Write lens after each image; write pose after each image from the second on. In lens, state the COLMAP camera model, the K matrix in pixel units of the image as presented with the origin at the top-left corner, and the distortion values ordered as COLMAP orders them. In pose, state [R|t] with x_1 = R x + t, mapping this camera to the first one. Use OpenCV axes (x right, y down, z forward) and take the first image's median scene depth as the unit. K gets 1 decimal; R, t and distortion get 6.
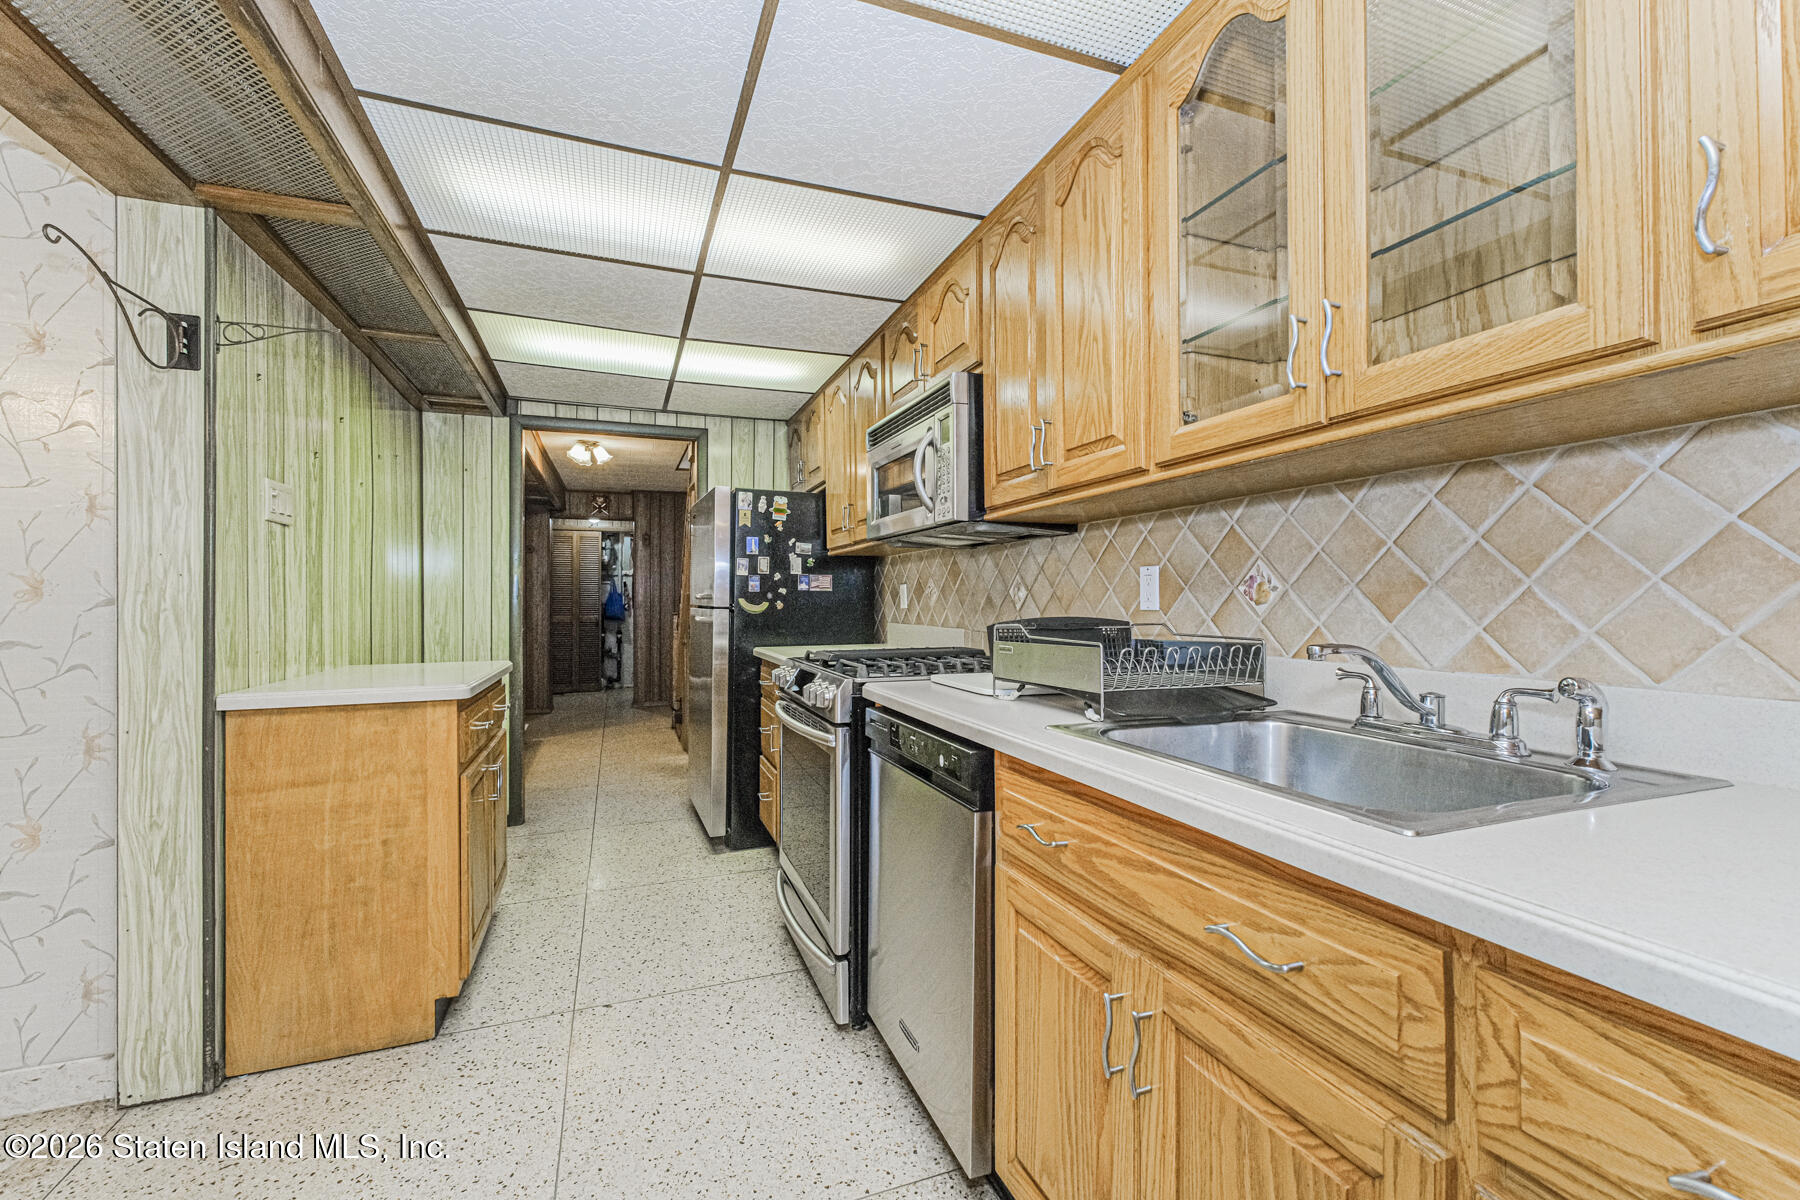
lens RADIAL K [[755.8, 0, 903.4], [0, 755.8, 597.0], [0, 0, 1]] dist [0.000802, -0.000893]
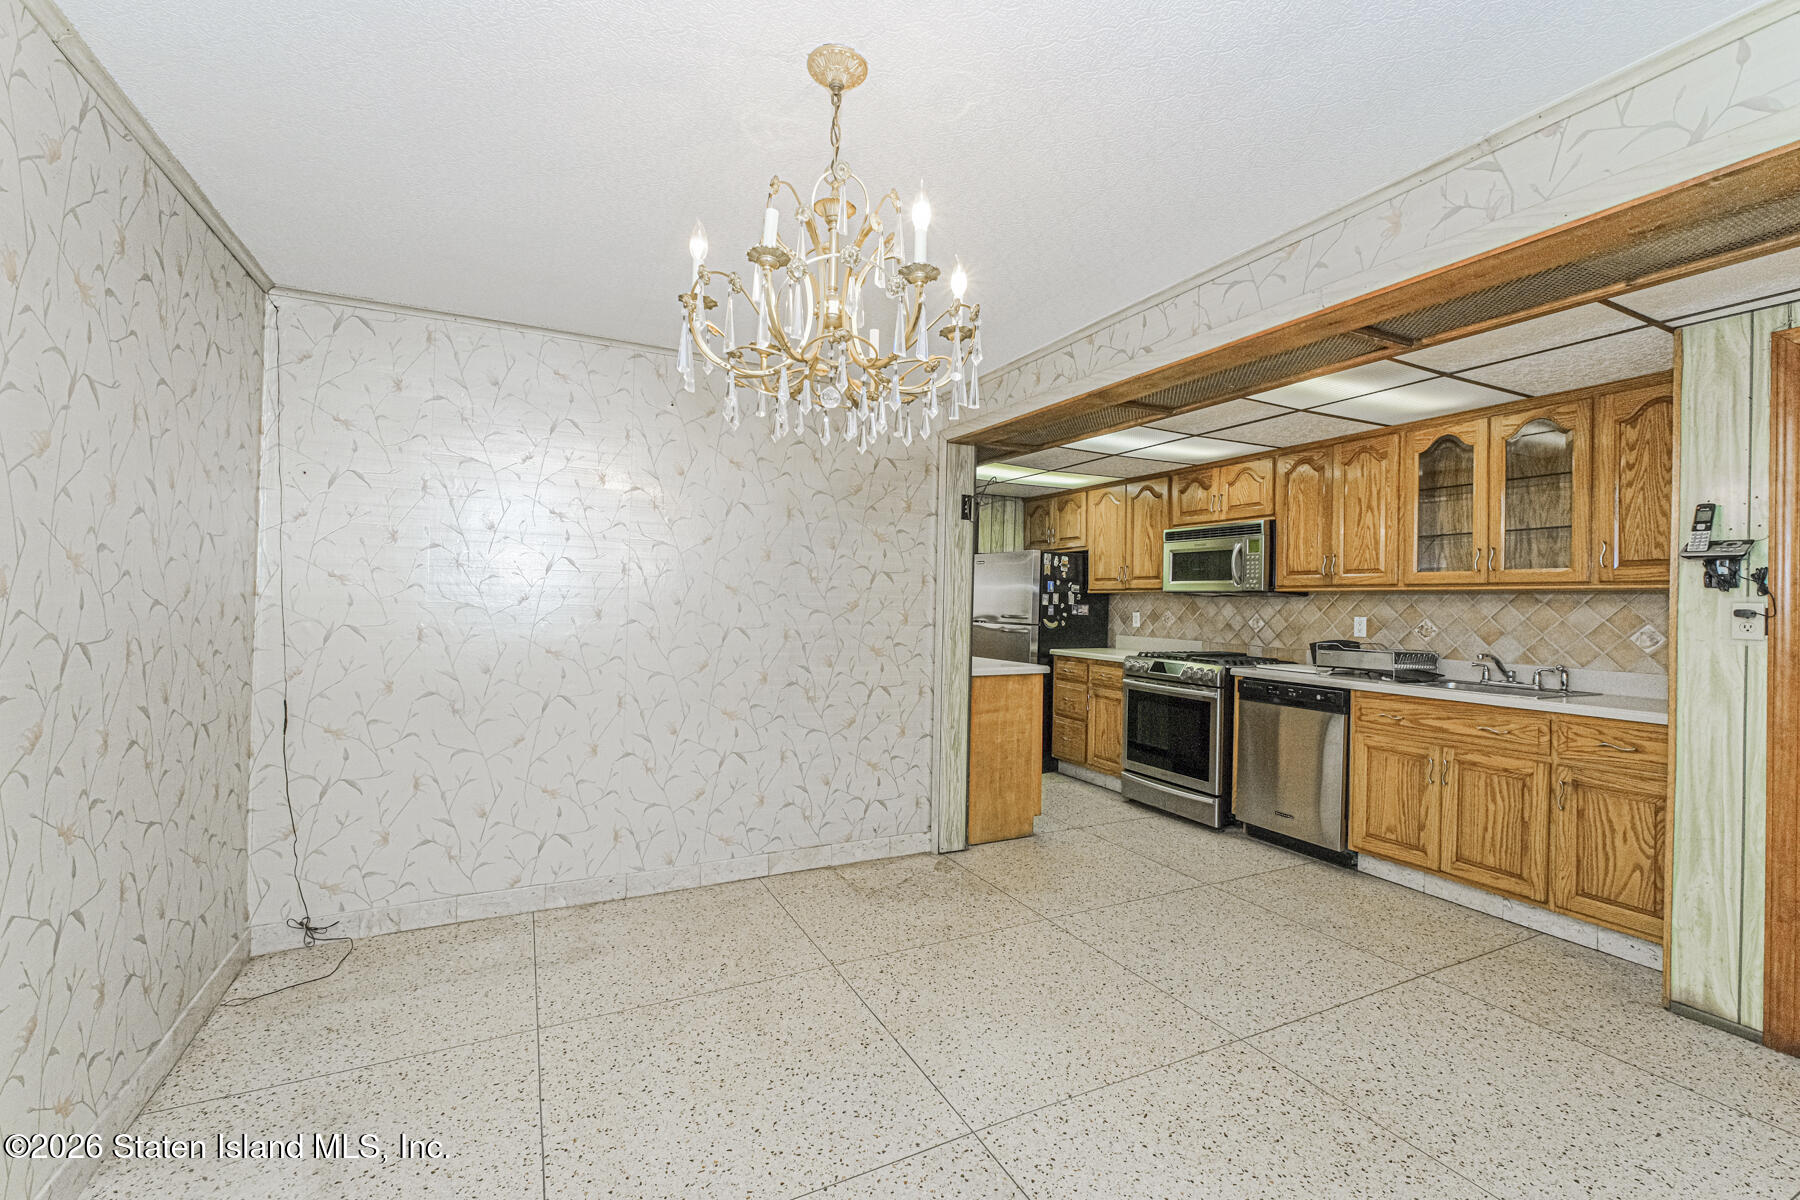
lens RADIAL K [[755.8, 0, 903.6], [0, 755.8, 600.3], [0, 0, 1]] dist [0.000802, -0.000893]
pose [[0.994504, 0.023426, 0.102045, -1.043350], [-0.023742, 0.999716, 0.001879, -0.052608], [-0.101972, -0.004291, 0.994778, -0.901749]]
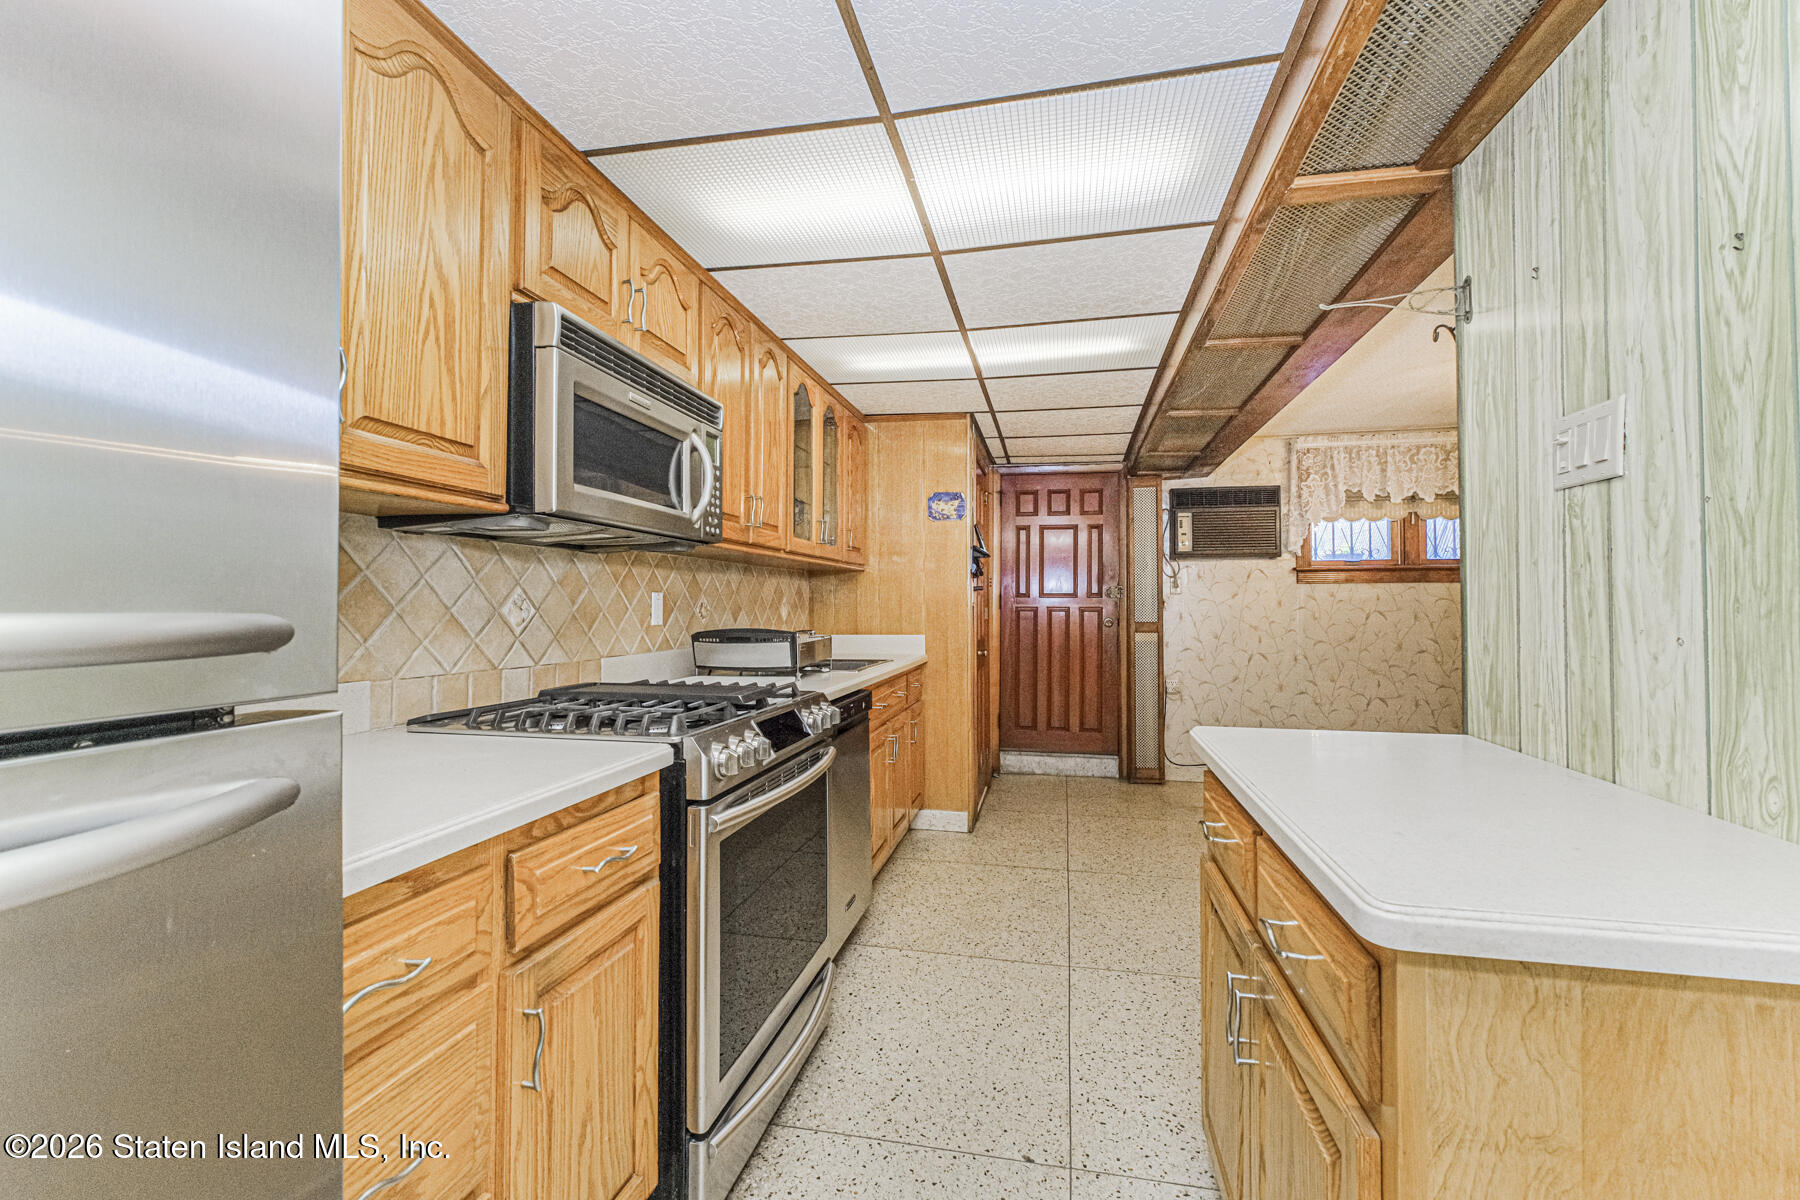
lens RADIAL K [[755.8, 0, 896.0], [0, 755.8, 597.2], [0, 0, 1]] dist [0.000802, -0.000893]
pose [[-0.833587, 0.012283, 0.552252, -0.664026], [0.002809, 0.999834, -0.017997, -0.006306], [-0.552381, -0.013451, -0.833483, 1.610888]]
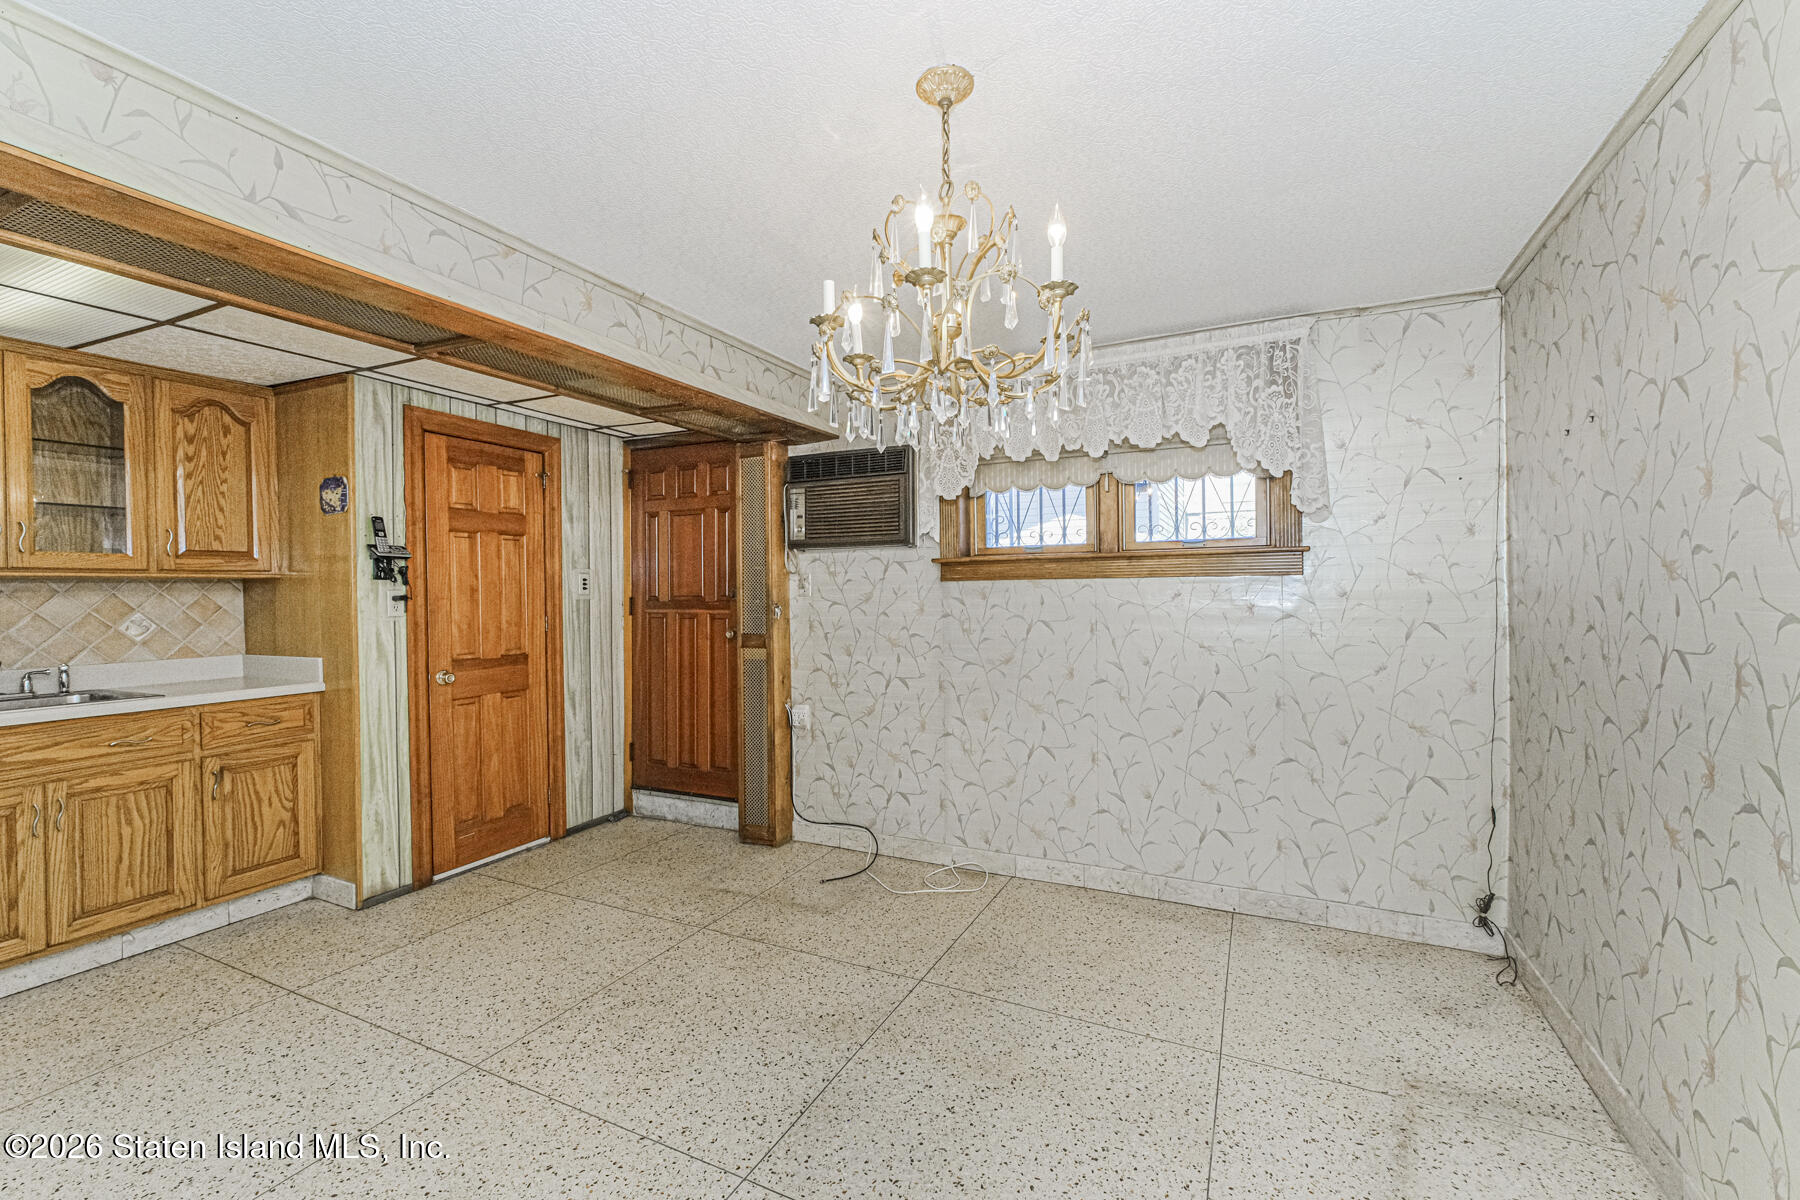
lens RADIAL K [[755.8, 0, 901.5], [0, 755.8, 595.9], [0, 0, 1]] dist [0.000802, -0.000893]
pose [[-0.686491, 0.008541, 0.727088, -1.515424], [0.011713, 0.999931, -0.000687, -0.051433], [-0.727044, 0.008045, -0.686544, 0.276553]]
